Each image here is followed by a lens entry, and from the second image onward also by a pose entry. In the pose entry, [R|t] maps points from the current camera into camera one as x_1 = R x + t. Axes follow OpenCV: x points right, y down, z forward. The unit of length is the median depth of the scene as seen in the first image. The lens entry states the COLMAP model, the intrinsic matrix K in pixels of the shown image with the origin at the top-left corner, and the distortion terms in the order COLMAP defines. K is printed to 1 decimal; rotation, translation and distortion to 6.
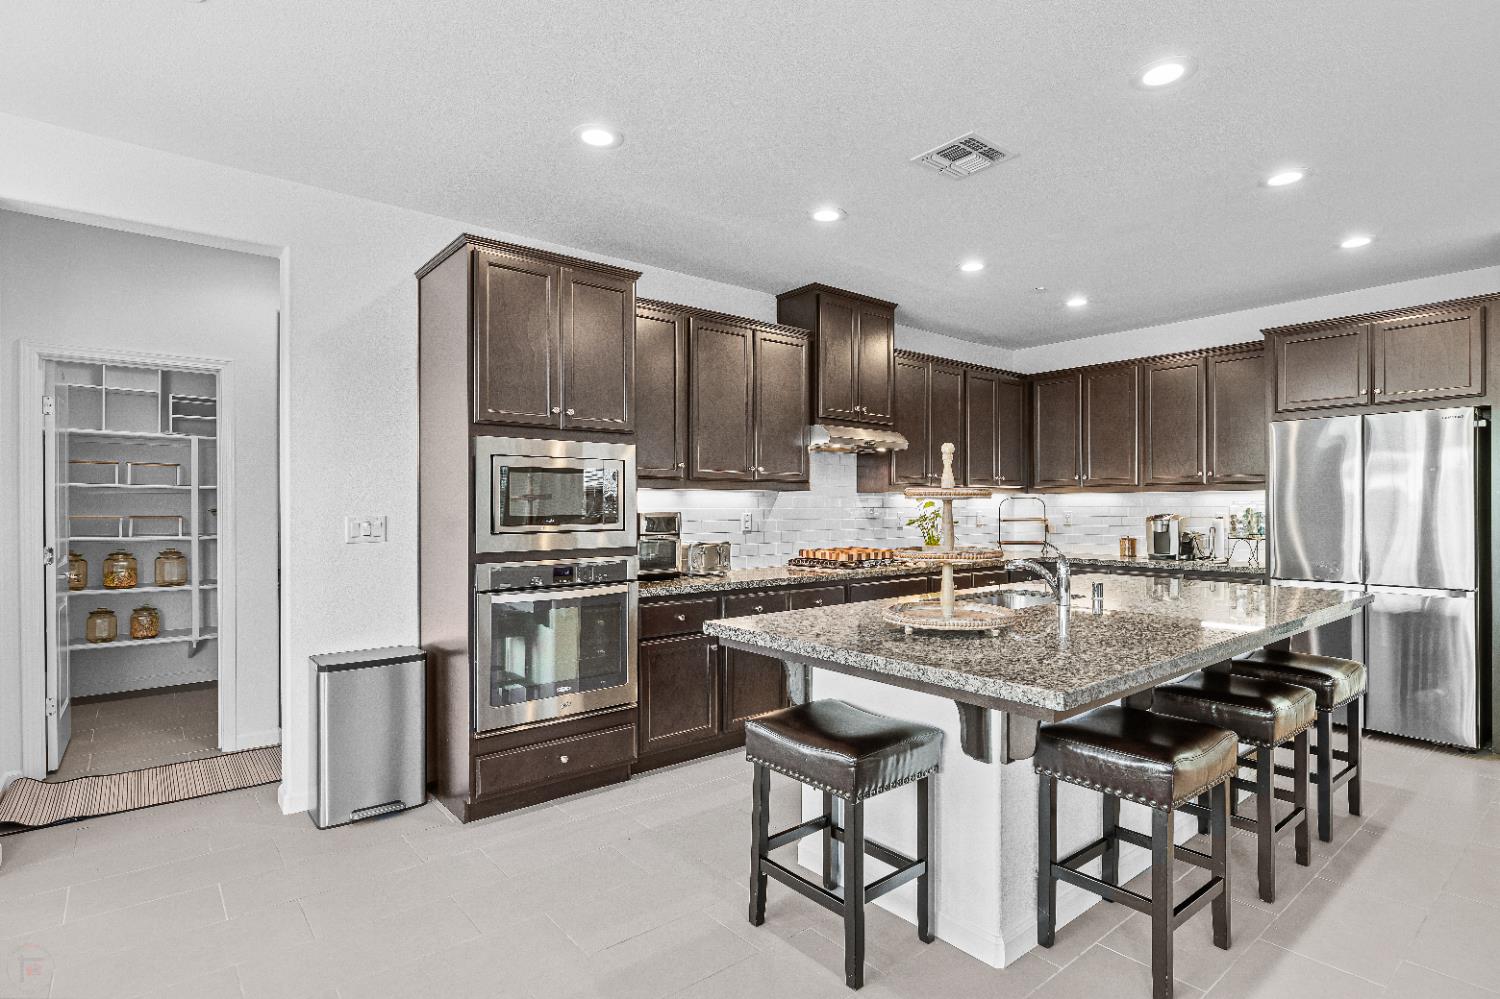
lens RADIAL K [[746.8, 0, 760.6], [0, 746.8, 513.0], [0, 0, 1]] dist [-0.002272, -0.000849]
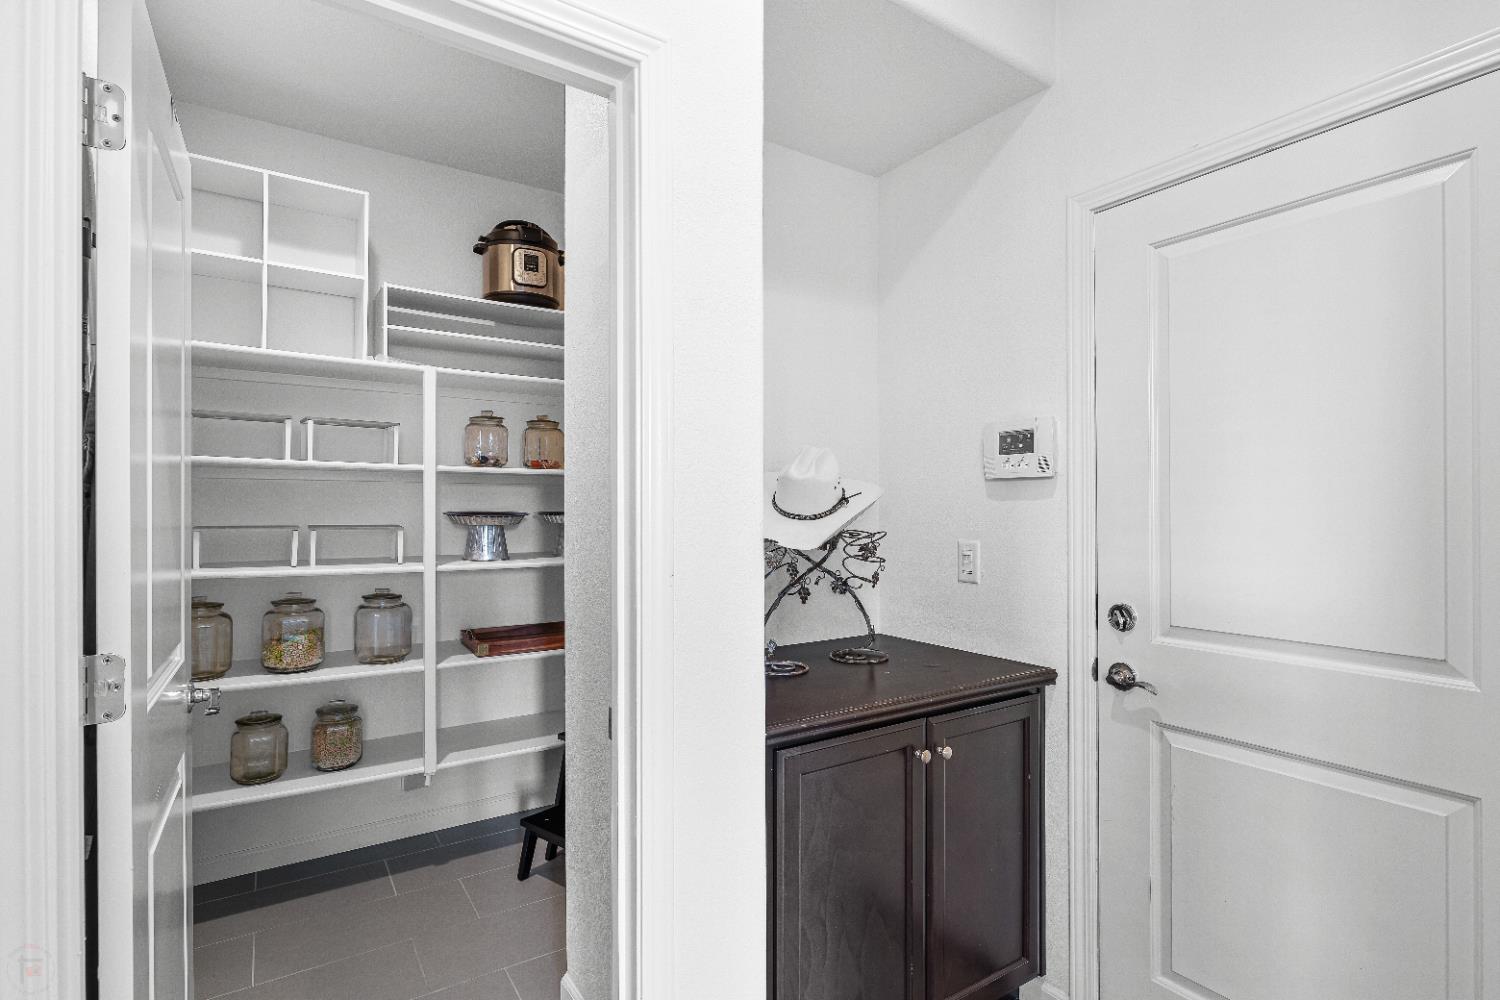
lens RADIAL K [[725.8, 0, 745.3], [0, 725.8, 503.0], [0, 0, 1]] dist [0.003853, 0.000067]
pose [[0.993131, -0.005237, -0.116887, -0.539497], [0.003577, 0.999890, -0.014404, -0.001879], [0.116950, 0.013887, 0.993041, 0.593595]]
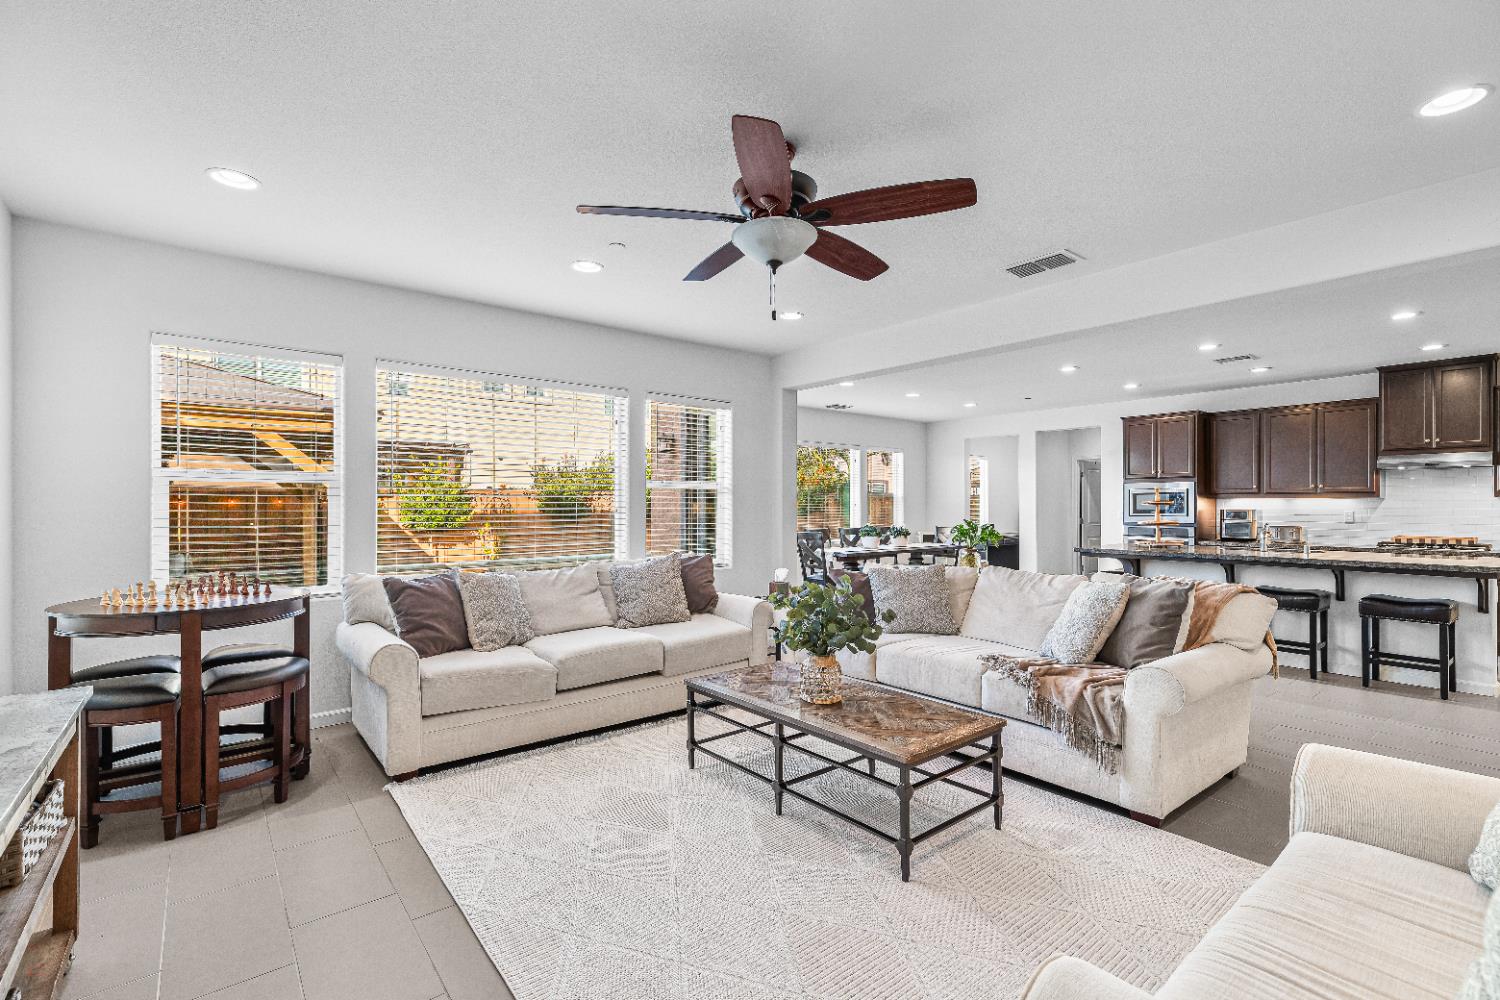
lens RADIAL K [[672.9, 0, 755.0], [0, 672.9, 500.9], [0, 0, 1]] dist [-0.002497, 0.000129]
pose [[-0.010747, -0.005200, -0.999929, 1.470779], [-0.009990, 0.999937, -0.005093, -0.002301], [0.999892, 0.009934, -0.010798, -0.290900]]
